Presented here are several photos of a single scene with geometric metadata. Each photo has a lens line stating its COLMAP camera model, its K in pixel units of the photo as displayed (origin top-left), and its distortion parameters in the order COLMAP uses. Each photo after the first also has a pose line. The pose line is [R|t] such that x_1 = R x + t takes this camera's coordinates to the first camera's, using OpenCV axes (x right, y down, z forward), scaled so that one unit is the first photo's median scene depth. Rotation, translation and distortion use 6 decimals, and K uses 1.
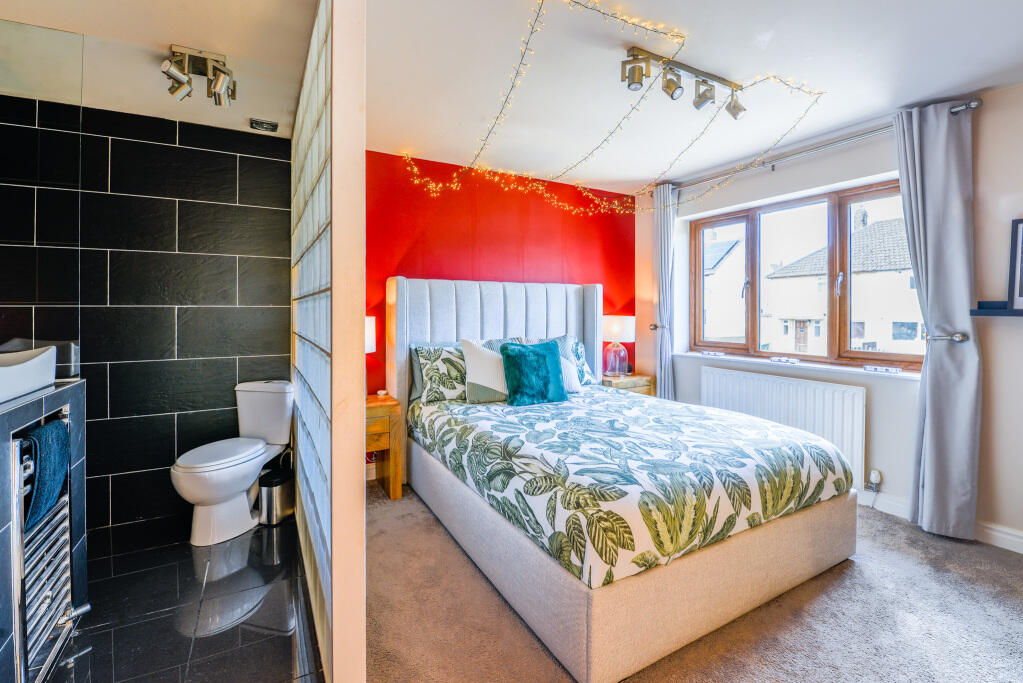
lens RADIAL K [[461.0, 0, 510.4], [0, 461.0, 309.5], [0, 0, 1]] dist [-0.026252, -0.000031]
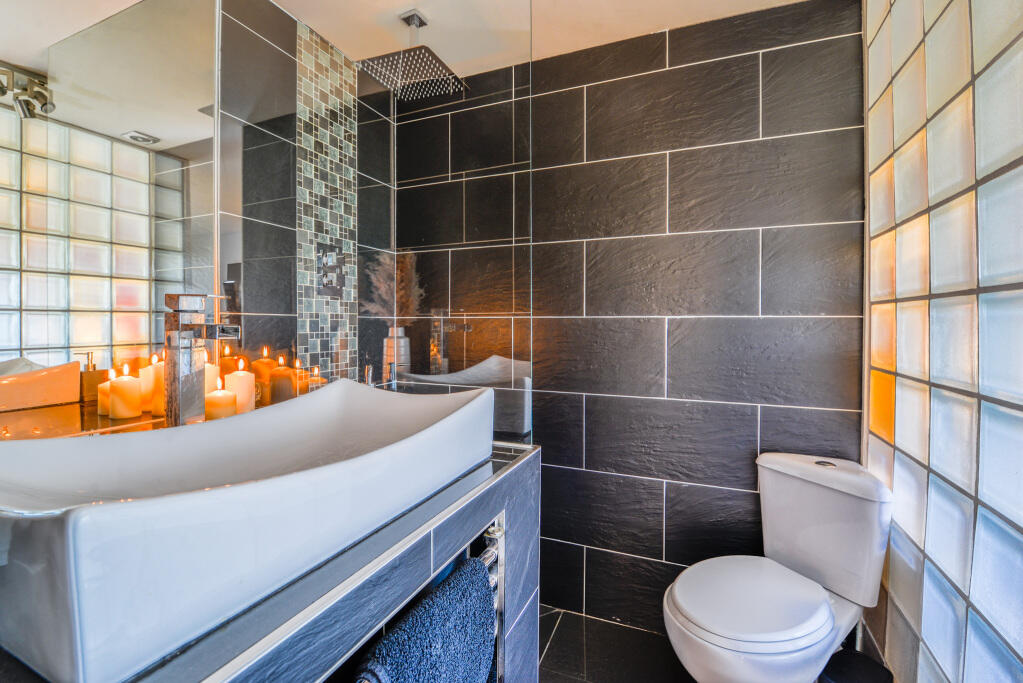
lens RADIAL K [[449.0, 0, 511.6], [0, 449.0, 323.3], [0, 0, 1]] dist [0.000331, -0.000021]
pose [[0.605123, 0.007475, -0.796097, -0.357614], [-0.003328, 0.999971, 0.006860, -0.001718], [0.796125, -0.001501, 0.605131, 0.434615]]
